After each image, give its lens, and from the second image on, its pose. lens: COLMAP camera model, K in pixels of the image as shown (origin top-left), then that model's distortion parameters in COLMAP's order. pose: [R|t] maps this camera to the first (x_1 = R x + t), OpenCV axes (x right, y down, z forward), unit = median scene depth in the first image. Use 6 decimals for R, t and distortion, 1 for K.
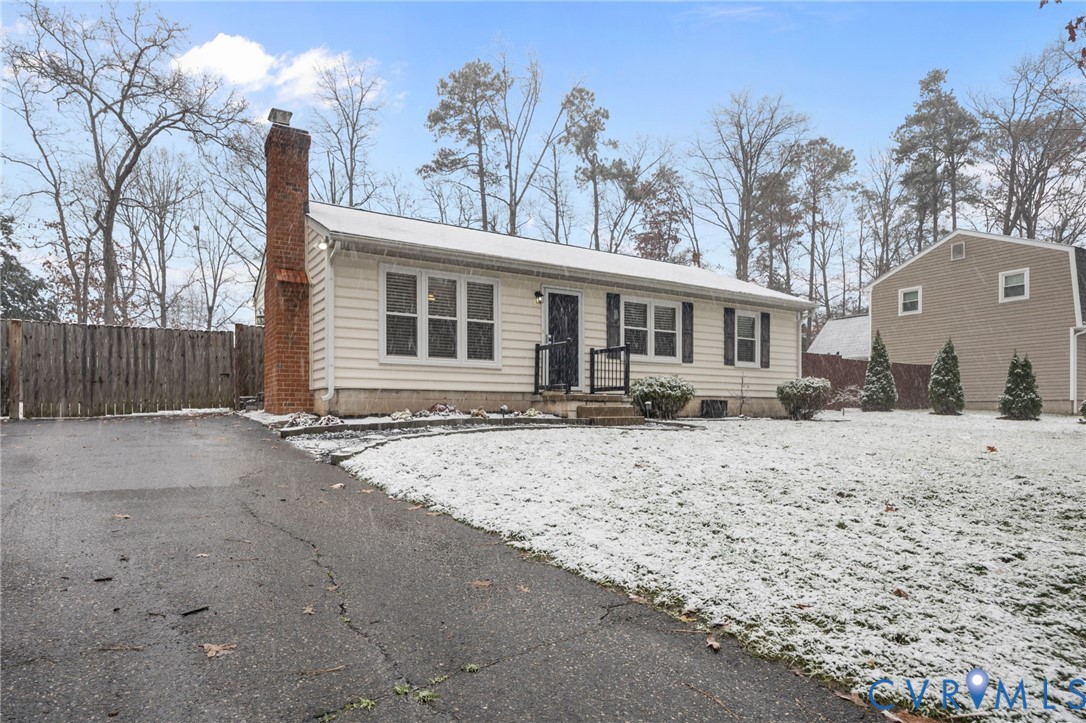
lens RADIAL K [[651.4, 0, 542.1], [0, 651.4, 418.0], [0, 0, 1]] dist [-0.005628, 0.000548]
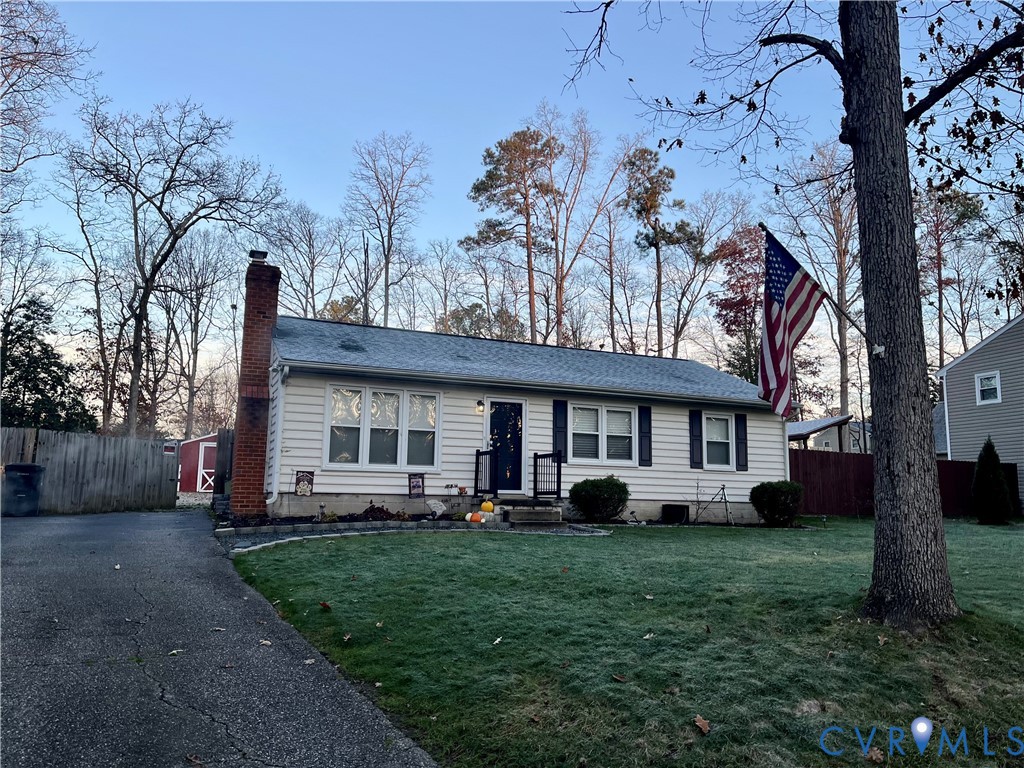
lens RADIAL K [[798.4, 0, 523.0], [0, 798.4, 380.1], [0, 0, 1]] dist [0.090346, -0.138550]
pose [[0.988623, -0.008823, -0.150159, 0.091799], [-0.015869, 0.986589, -0.162449, -0.005261], [0.149578, 0.162983, 0.975224, -0.097564]]
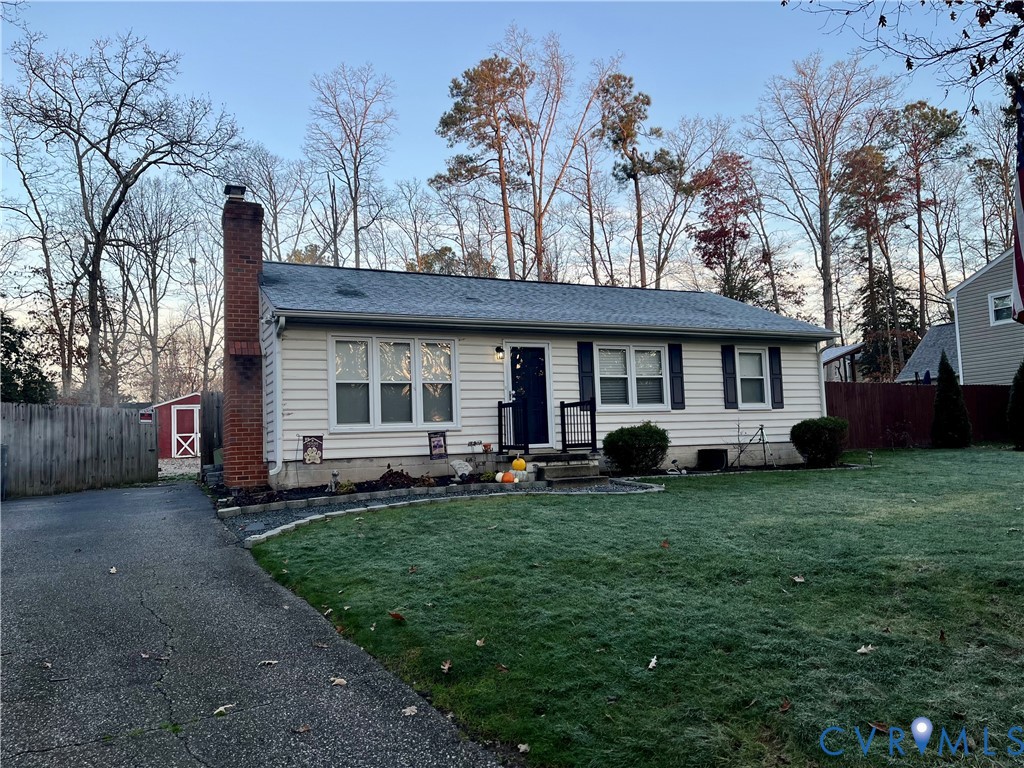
lens RADIAL K [[798.4, 0, 523.0], [0, 798.4, 380.1], [0, 0, 1]] dist [0.090346, -0.138550]
pose [[0.992794, -0.047752, -0.109908, 0.054700], [0.037577, 0.994971, -0.092853, -0.012145], [0.113789, 0.088054, 0.989595, -0.054323]]
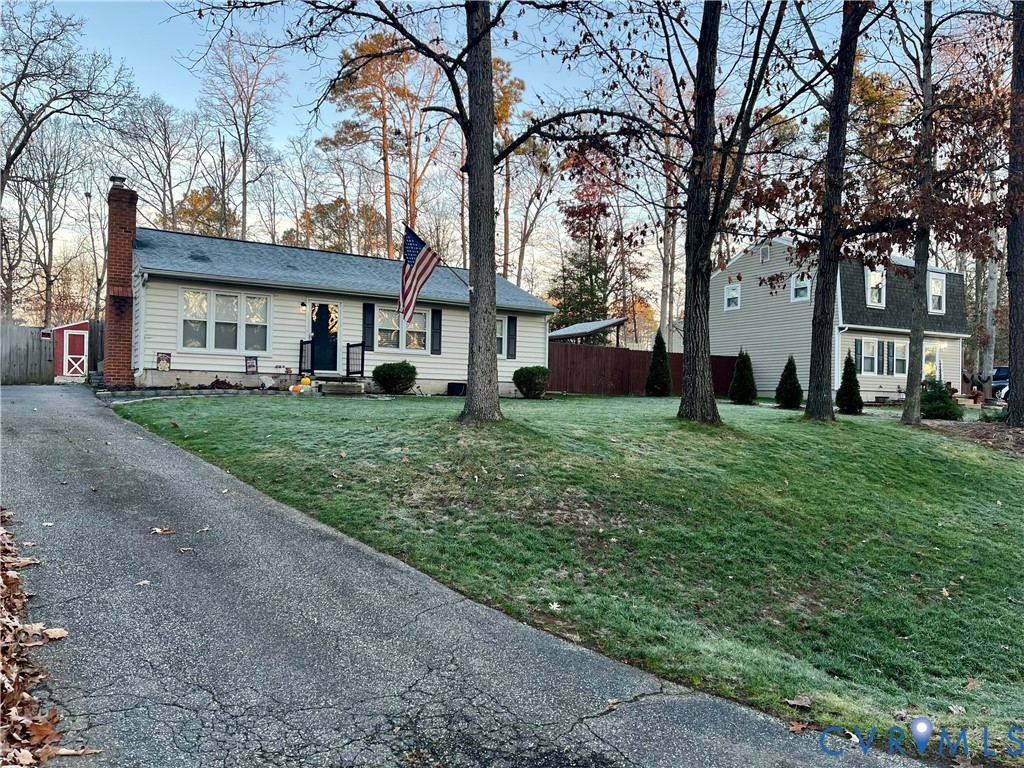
lens RADIAL K [[803.5, 0, 512.0], [0, 803.5, 384.0], [0, 0, 1]] dist [0.092161, -0.129936]
pose [[0.999691, 0.018870, -0.016208, 0.166640], [-0.019359, 0.999347, -0.030522, 0.009156], [0.015622, 0.030826, 0.999403, -0.256512]]
